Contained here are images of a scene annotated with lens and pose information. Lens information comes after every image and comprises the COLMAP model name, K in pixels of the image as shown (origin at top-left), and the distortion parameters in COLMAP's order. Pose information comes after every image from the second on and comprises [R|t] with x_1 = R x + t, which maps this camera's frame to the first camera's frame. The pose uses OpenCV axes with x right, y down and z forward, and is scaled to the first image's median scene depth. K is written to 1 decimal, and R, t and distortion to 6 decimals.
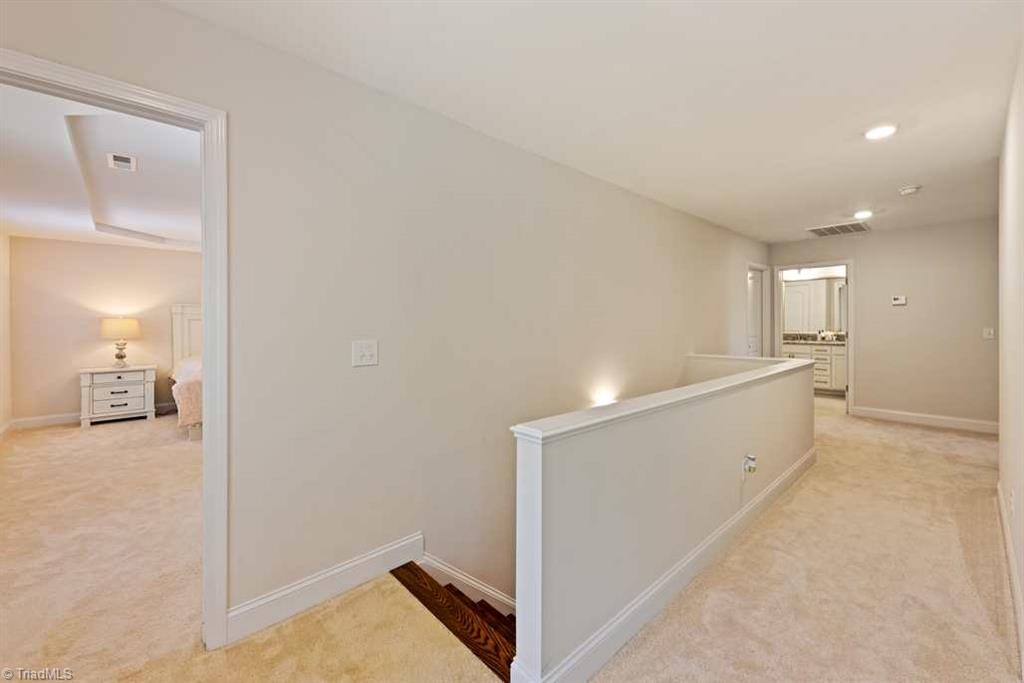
lens RADIAL K [[402.9, 0, 510.3], [0, 402.9, 337.1], [0, 0, 1]] dist [0.009930, 0.000329]
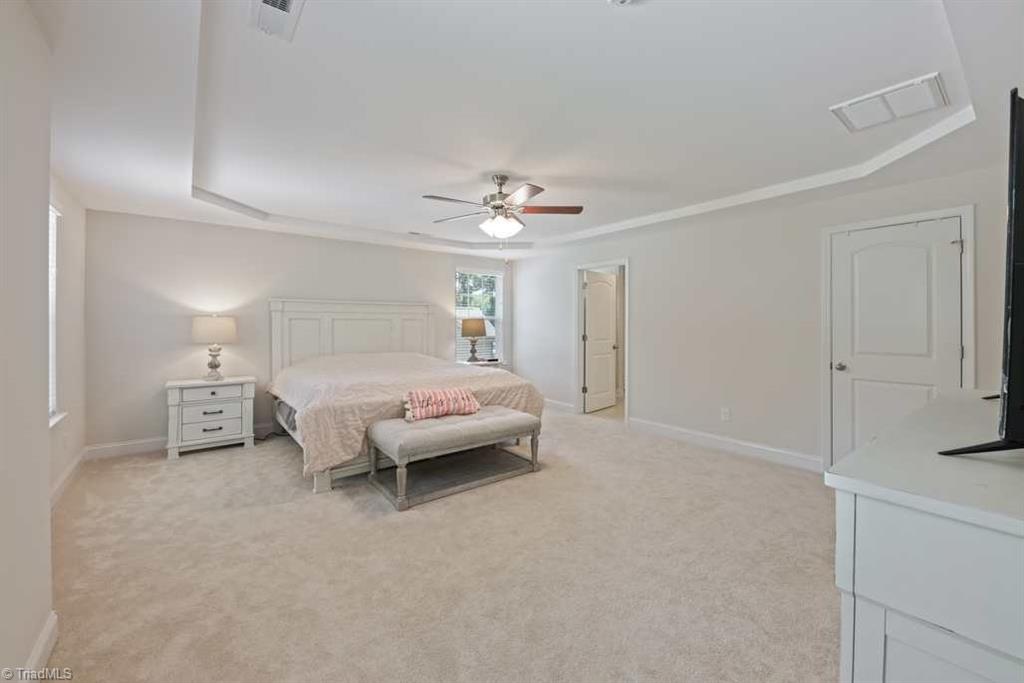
lens RADIAL K [[402.9, 0, 509.7], [0, 402.9, 336.7], [0, 0, 1]] dist [0.009930, 0.000329]
pose [[0.996066, 0.007701, -0.088275, -0.333117], [-0.008164, 0.999955, -0.004890, -0.008205], [0.088233, 0.005592, 0.996084, 0.283380]]
